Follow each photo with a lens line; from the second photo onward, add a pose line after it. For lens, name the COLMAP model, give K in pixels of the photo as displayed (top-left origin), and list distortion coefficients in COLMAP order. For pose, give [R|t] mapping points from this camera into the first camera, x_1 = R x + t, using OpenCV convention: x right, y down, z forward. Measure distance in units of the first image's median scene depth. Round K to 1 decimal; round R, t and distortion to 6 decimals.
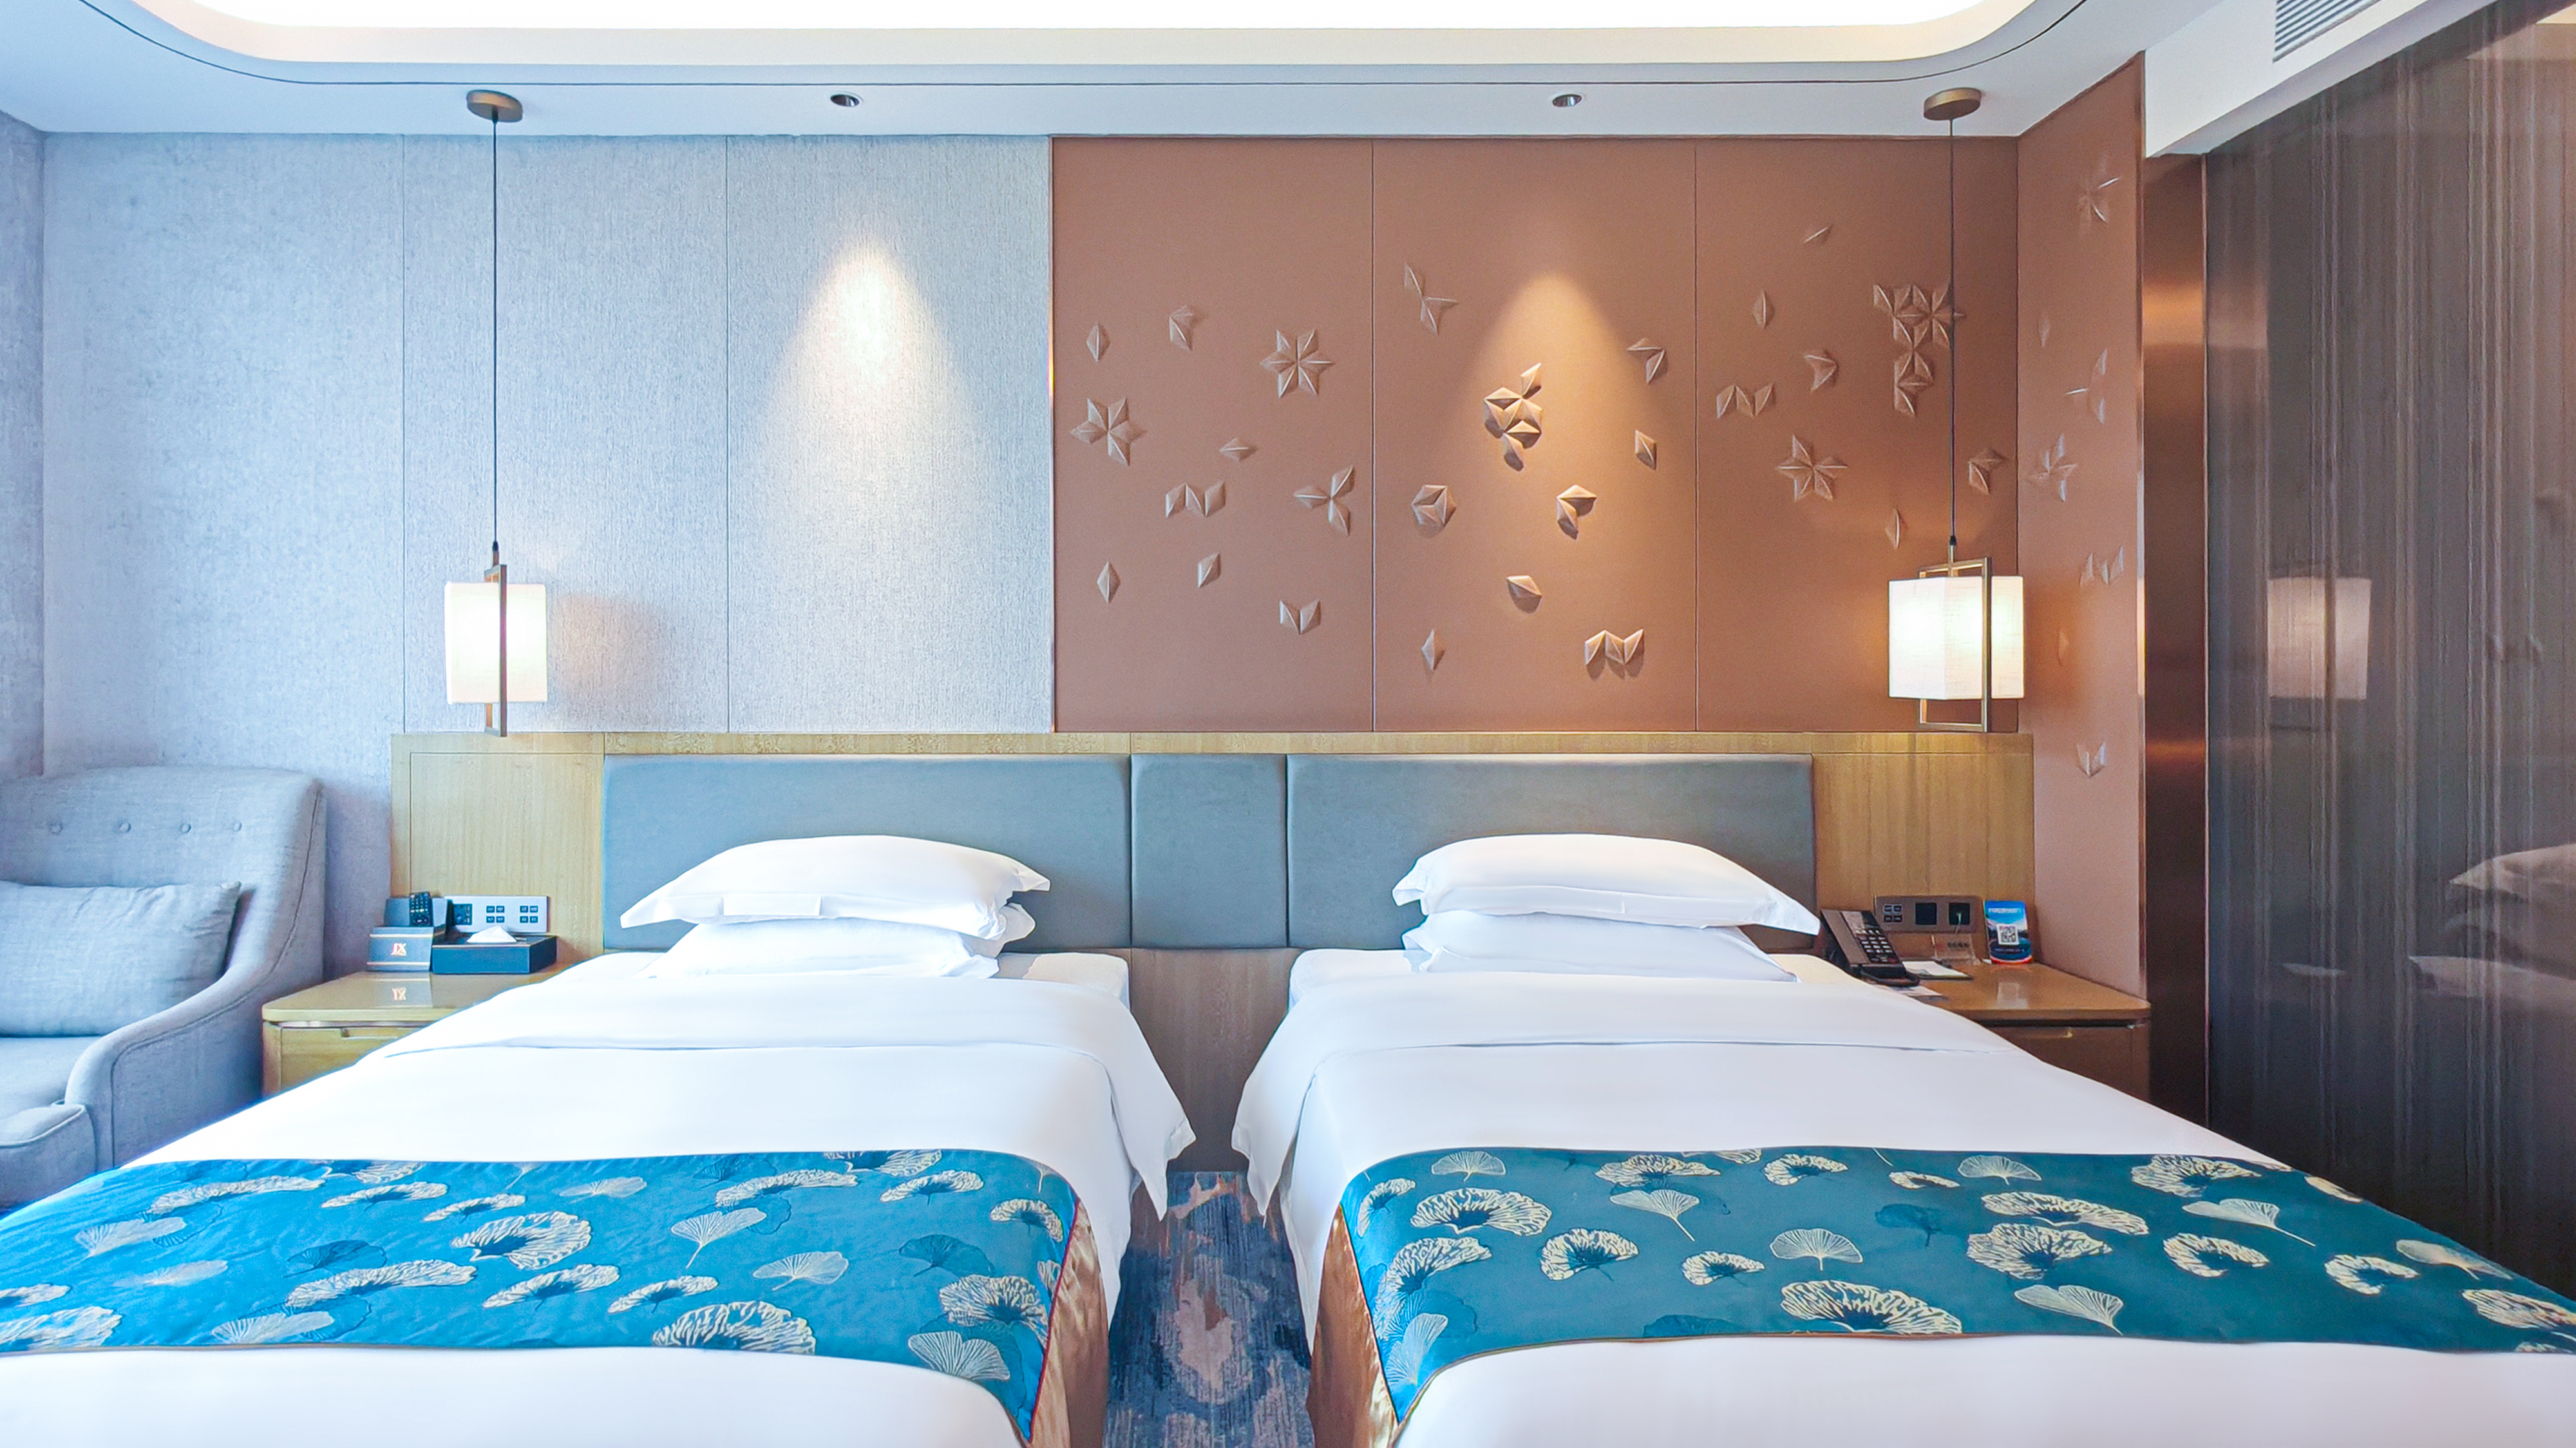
lens RADIAL K [[1274.7, 0, 1288.9], [0, 1274.7, 714.3], [0, 0, 1]] dist [-0.004926, 0.000958]
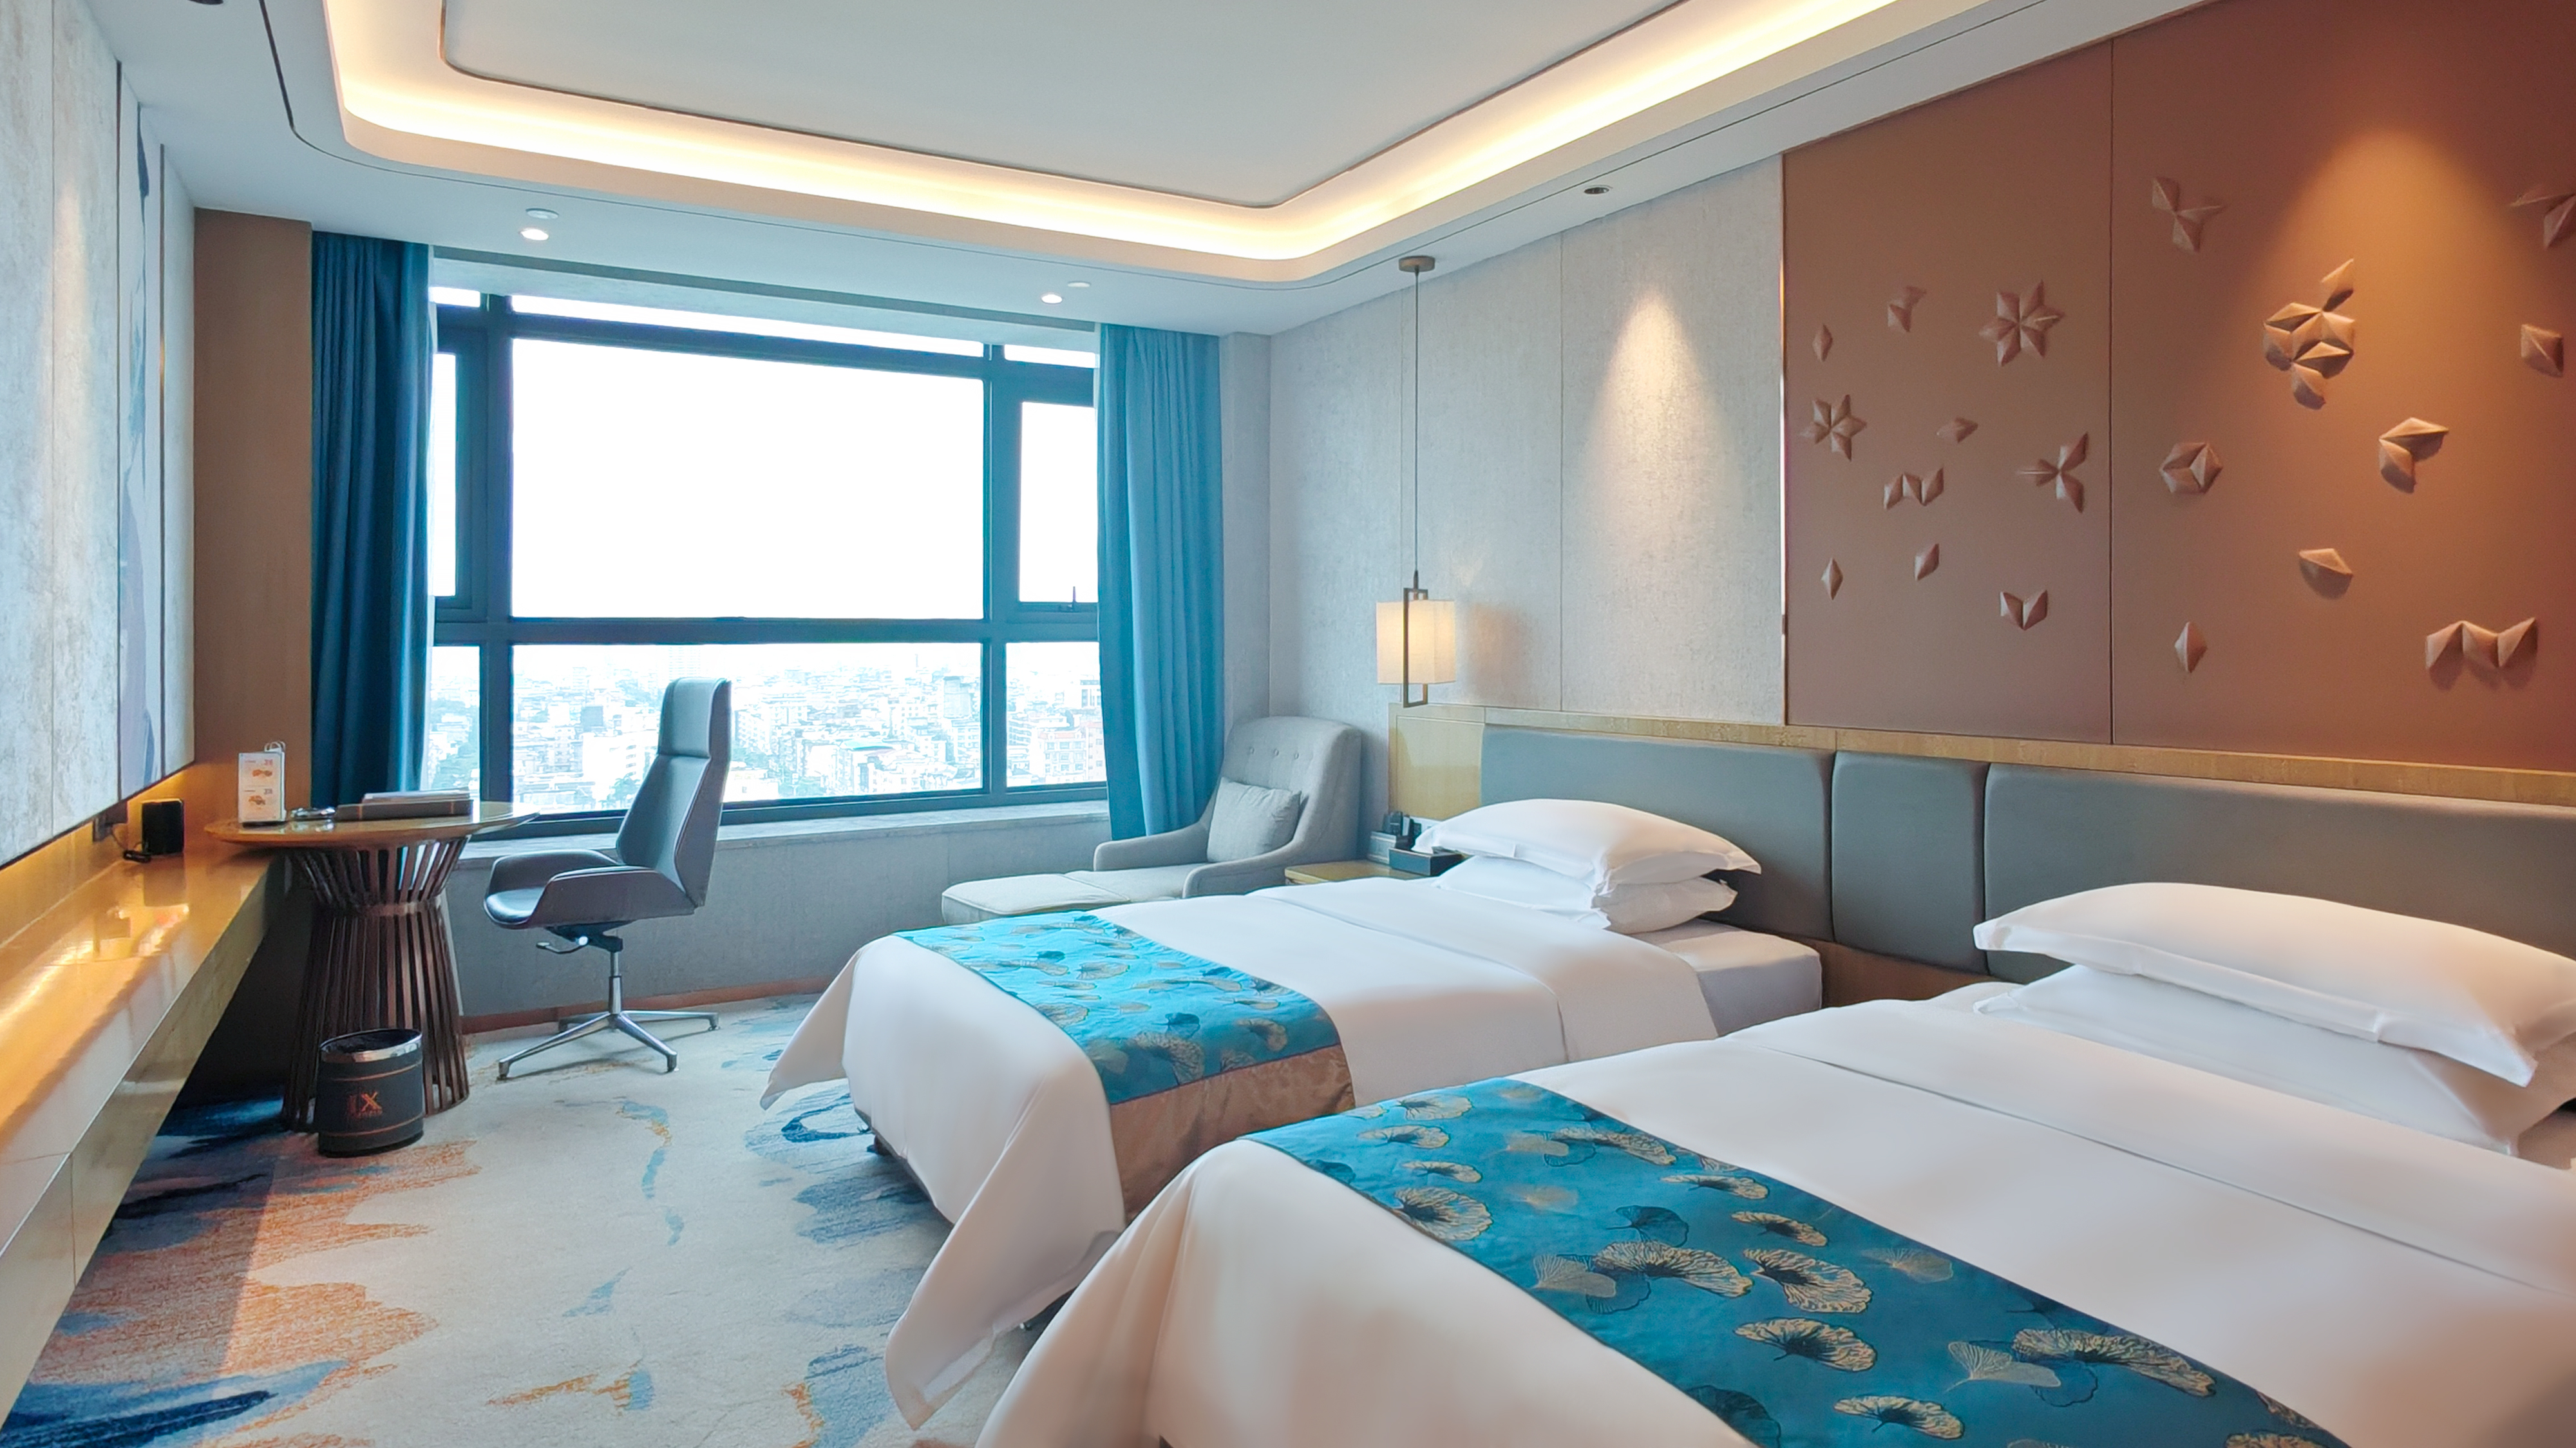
lens RADIAL K [[1432.4, 0, 1319.9], [0, 1432.4, 704.9], [0, 0, 1]] dist [-0.008249, 0.002368]
pose [[0.524484, 0.040531, -0.850455, 0.611000], [-0.028958, 0.999138, 0.029759, -0.025935], [0.850928, 0.009019, 0.525206, 0.062948]]
